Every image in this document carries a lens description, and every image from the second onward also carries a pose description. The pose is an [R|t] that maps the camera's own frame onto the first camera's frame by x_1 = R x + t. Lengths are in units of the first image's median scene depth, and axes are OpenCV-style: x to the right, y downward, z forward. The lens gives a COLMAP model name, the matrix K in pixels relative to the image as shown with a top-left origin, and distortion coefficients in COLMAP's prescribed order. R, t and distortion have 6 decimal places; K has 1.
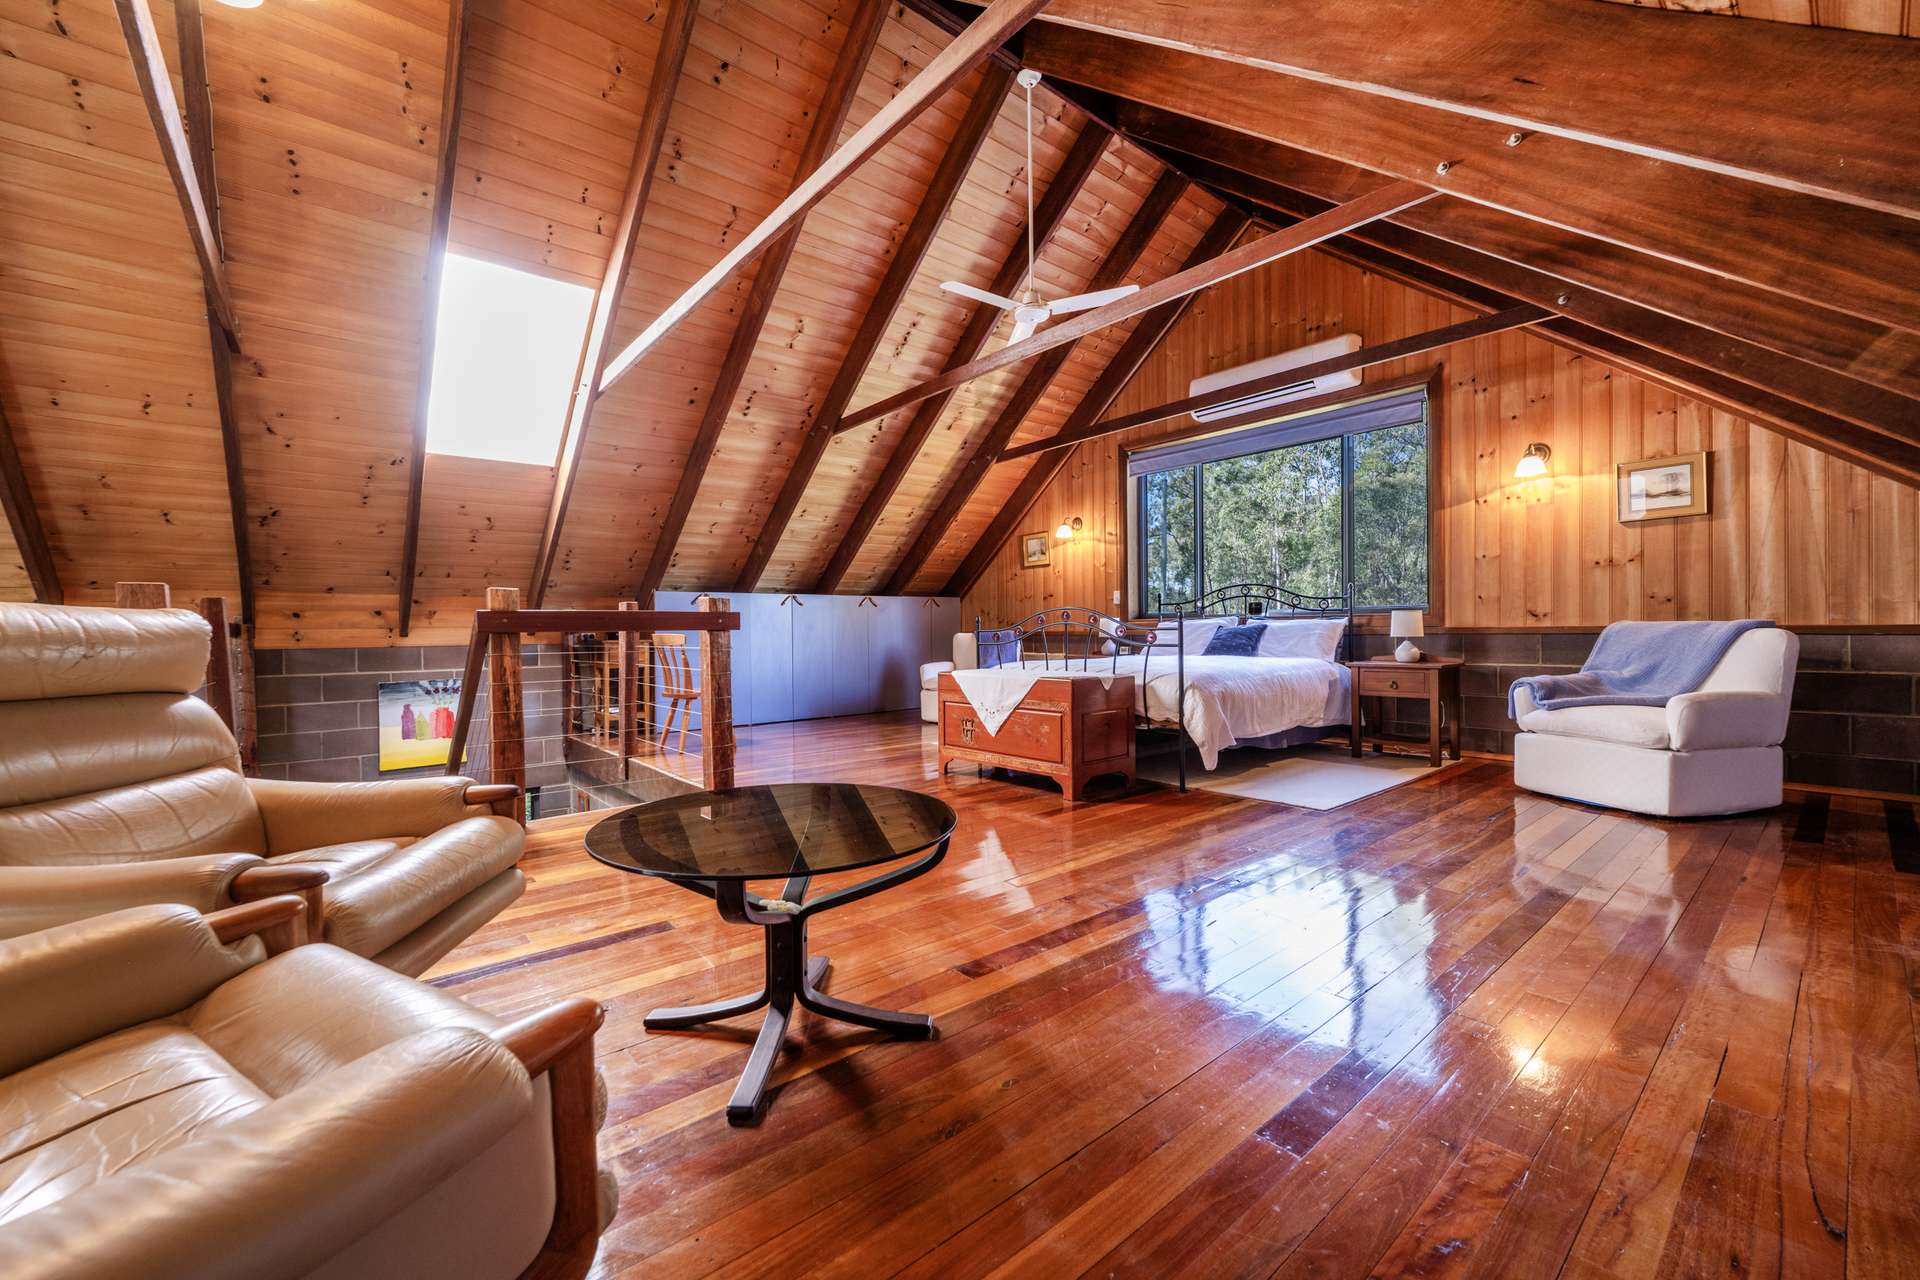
lens RADIAL K [[756.2, 0, 957.3], [0, 756.2, 635.8], [0, 0, 1]] dist [-0.000326, -0.000227]
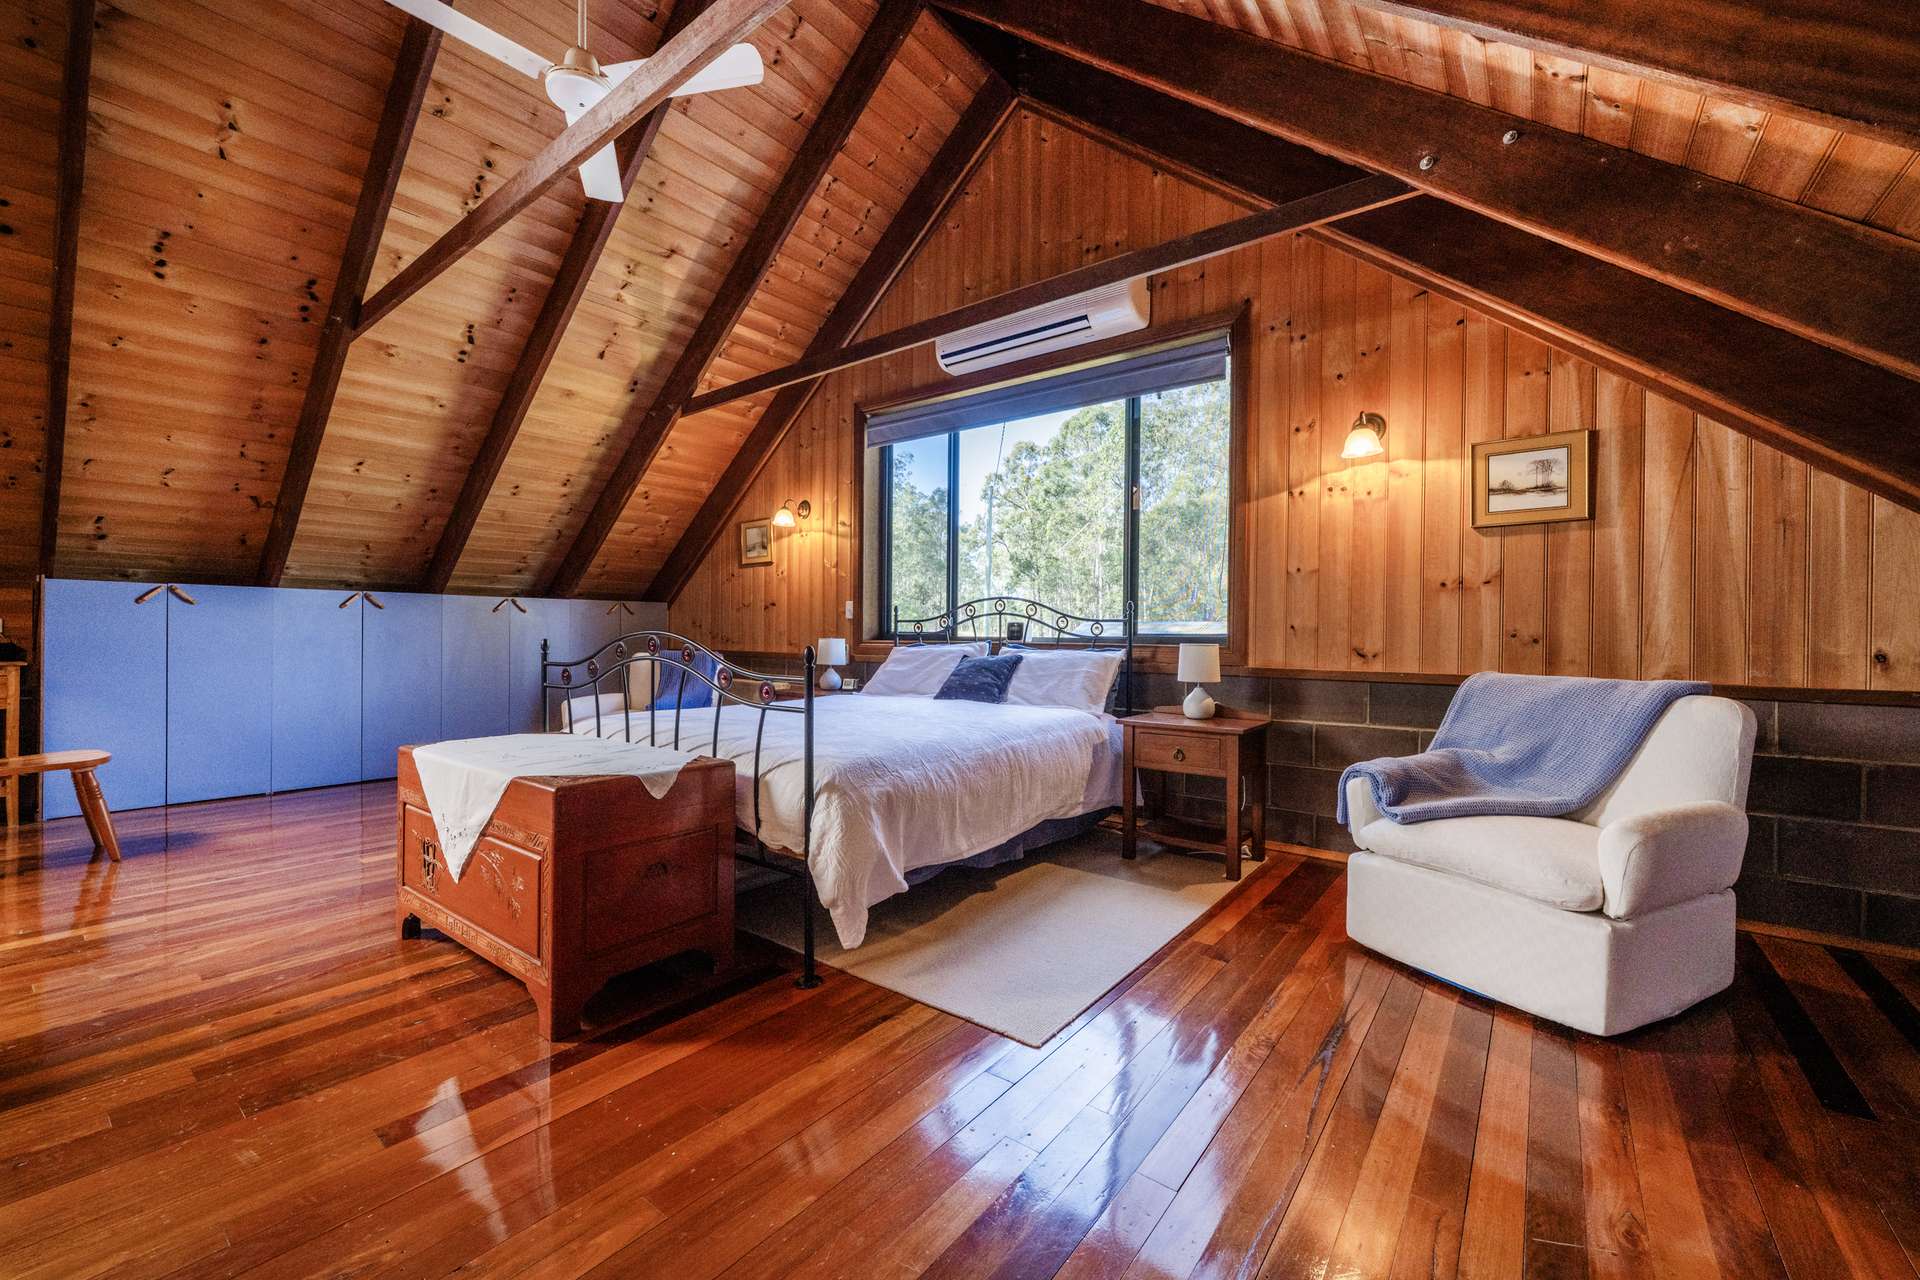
lens RADIAL K [[756.2, 0, 962.7], [0, 756.2, 635.5], [0, 0, 1]] dist [-0.000326, -0.000227]
pose [[0.976298, 0.019723, 0.215531, 0.238515], [-0.018407, 0.999798, -0.008112, -0.032197], [-0.215647, 0.003952, 0.976463, 0.377873]]
